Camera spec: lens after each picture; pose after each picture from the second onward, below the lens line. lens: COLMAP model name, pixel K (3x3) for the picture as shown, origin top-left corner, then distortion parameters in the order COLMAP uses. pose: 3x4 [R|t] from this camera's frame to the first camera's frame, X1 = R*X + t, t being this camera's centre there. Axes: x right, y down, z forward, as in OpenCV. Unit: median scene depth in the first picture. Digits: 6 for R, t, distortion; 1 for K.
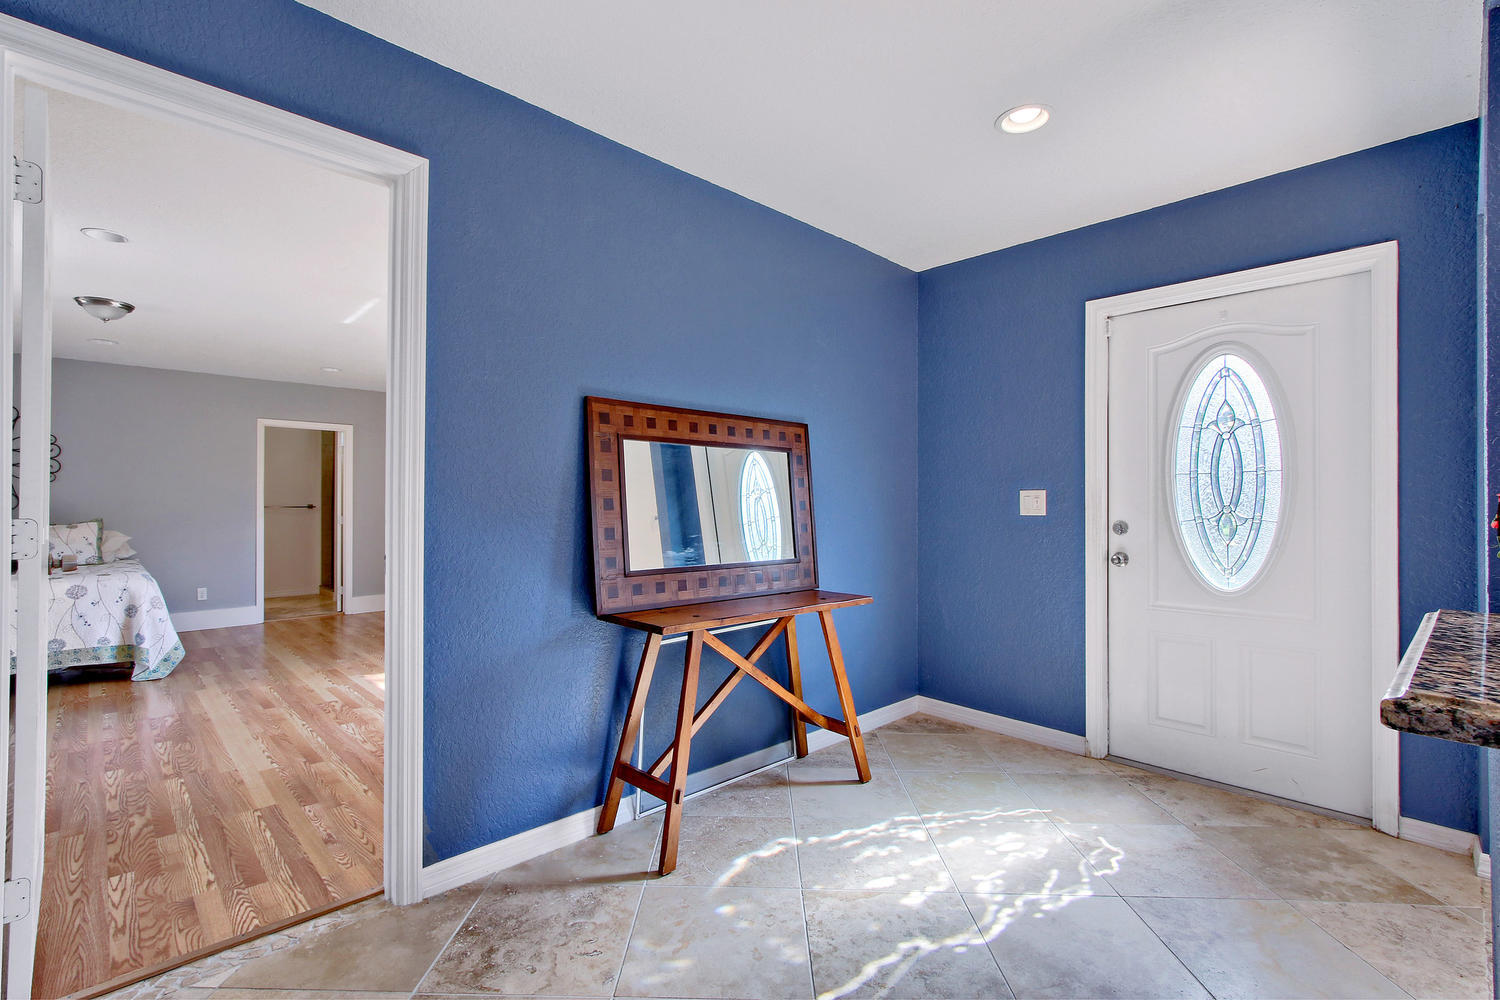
lens RADIAL K [[687.6, 0, 742.9], [0, 687.6, 500.6], [0, 0, 1]] dist [-0.001340, 0.000110]
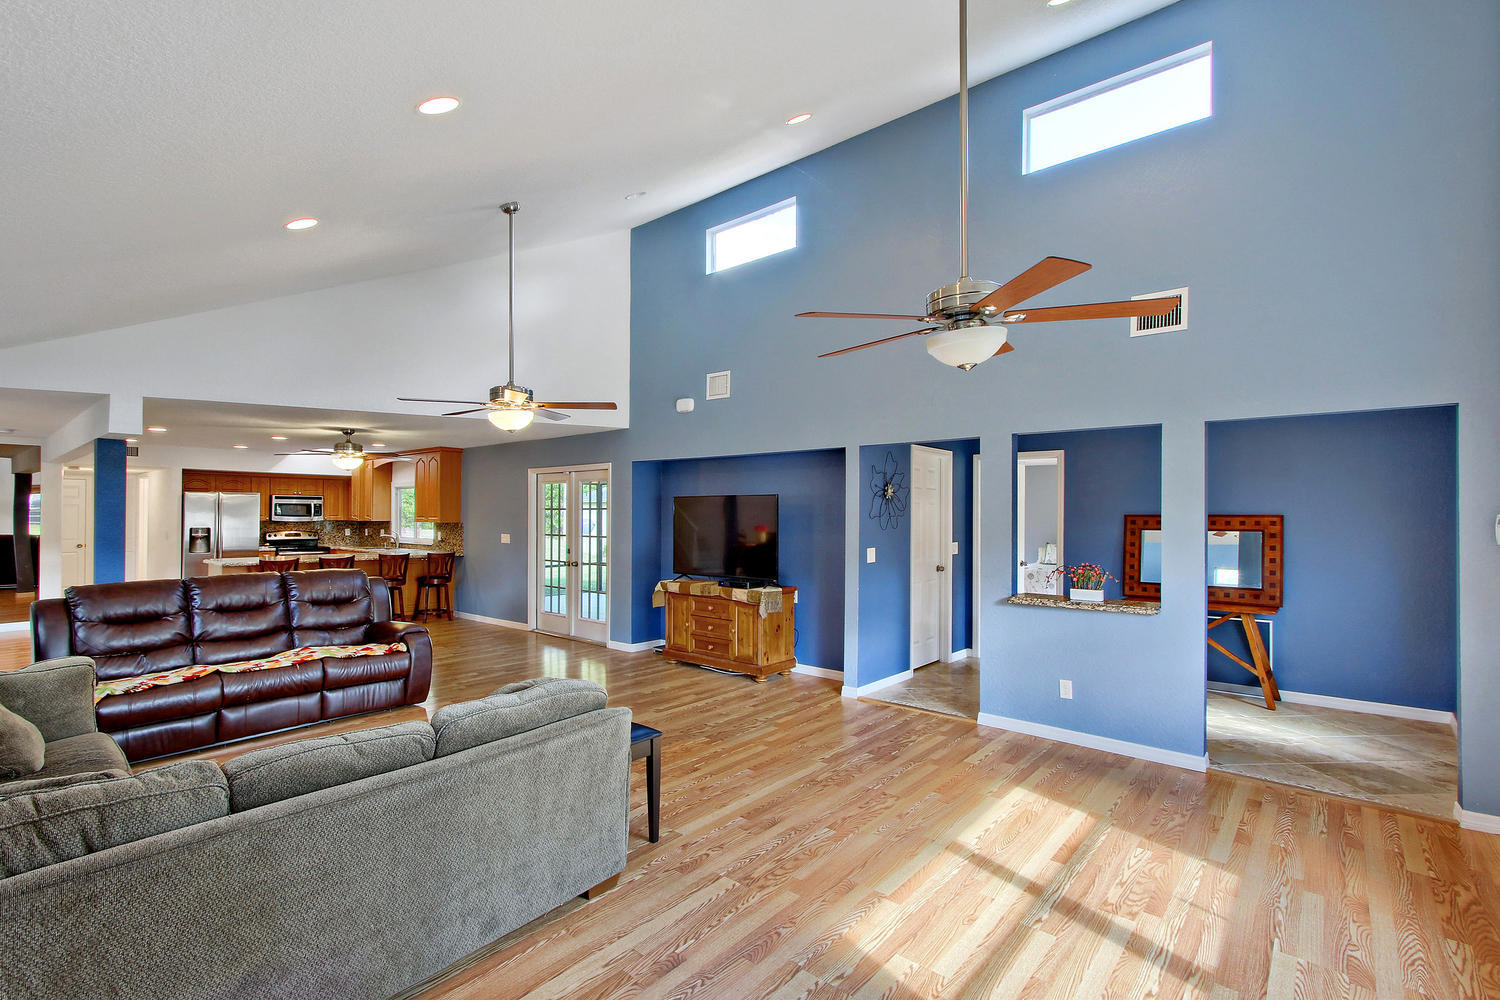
lens RADIAL K [[687.6, 0, 742.9], [0, 687.6, 500.6], [0, 0, 1]] dist [-0.001340, 0.000110]
pose [[0.098159, -0.024053, -0.994880, 1.972865], [0.002552, 0.999711, -0.023918, -0.126013], [0.995167, -0.000192, 0.098192, -0.642172]]
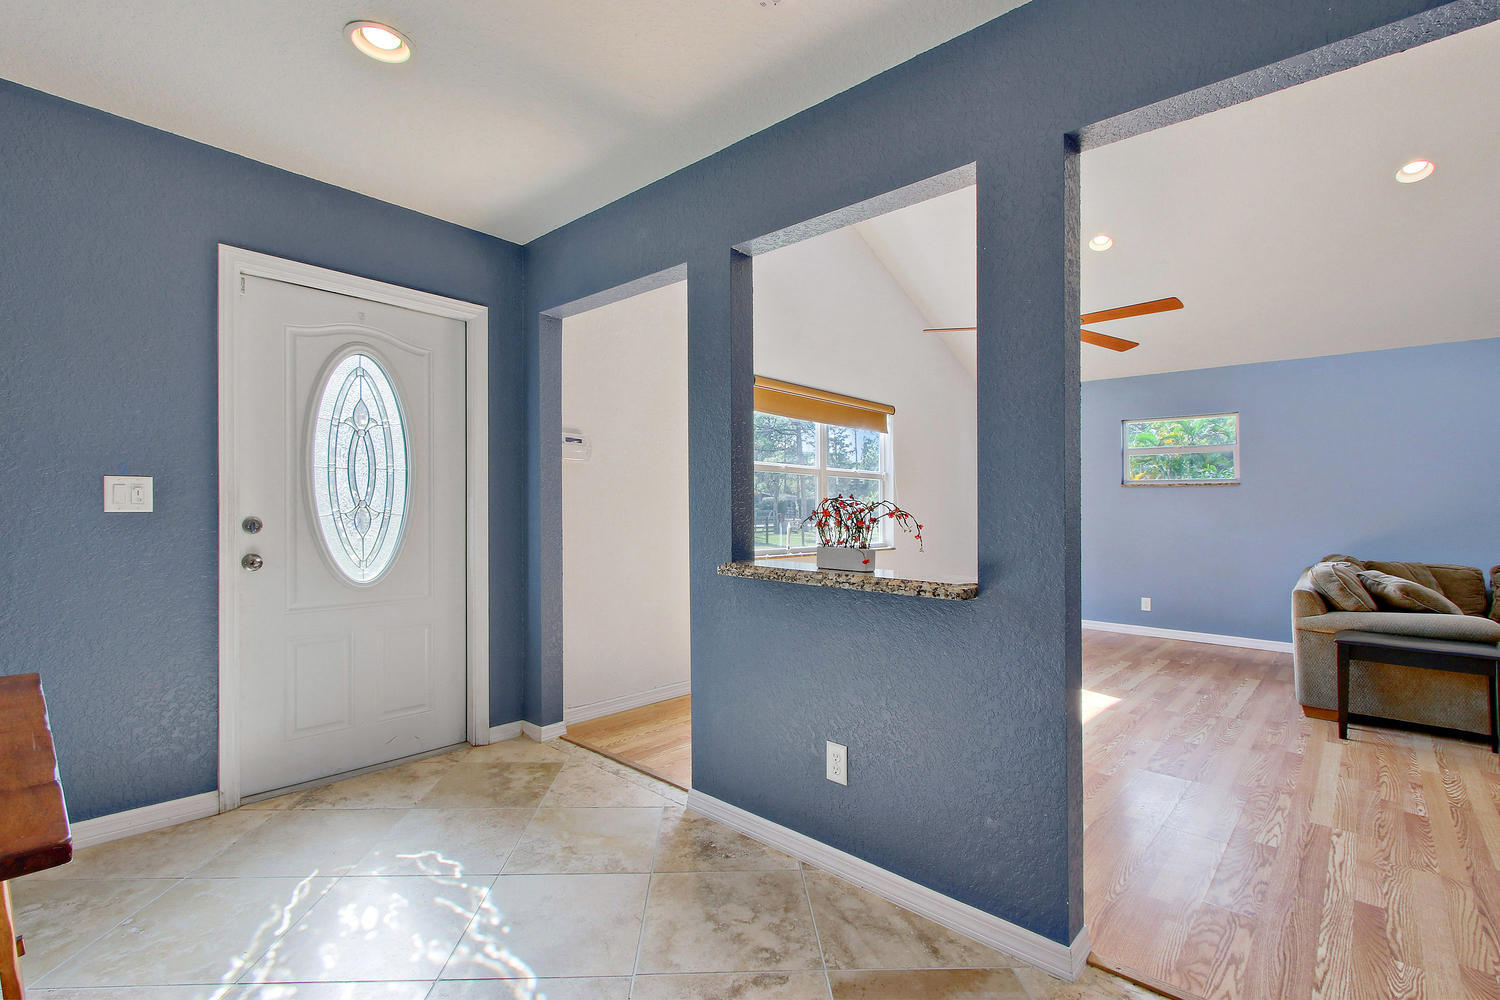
lens RADIAL K [[684.5, 0, 743.3], [0, 684.5, 485.6], [0, 0, 1]] dist [-0.001103, 0.000666]
pose [[-0.067759, 0.022179, 0.997455, -0.389353], [-0.017852, 0.999566, -0.023439, -0.000728], [-0.997542, -0.019395, -0.067334, 0.517316]]
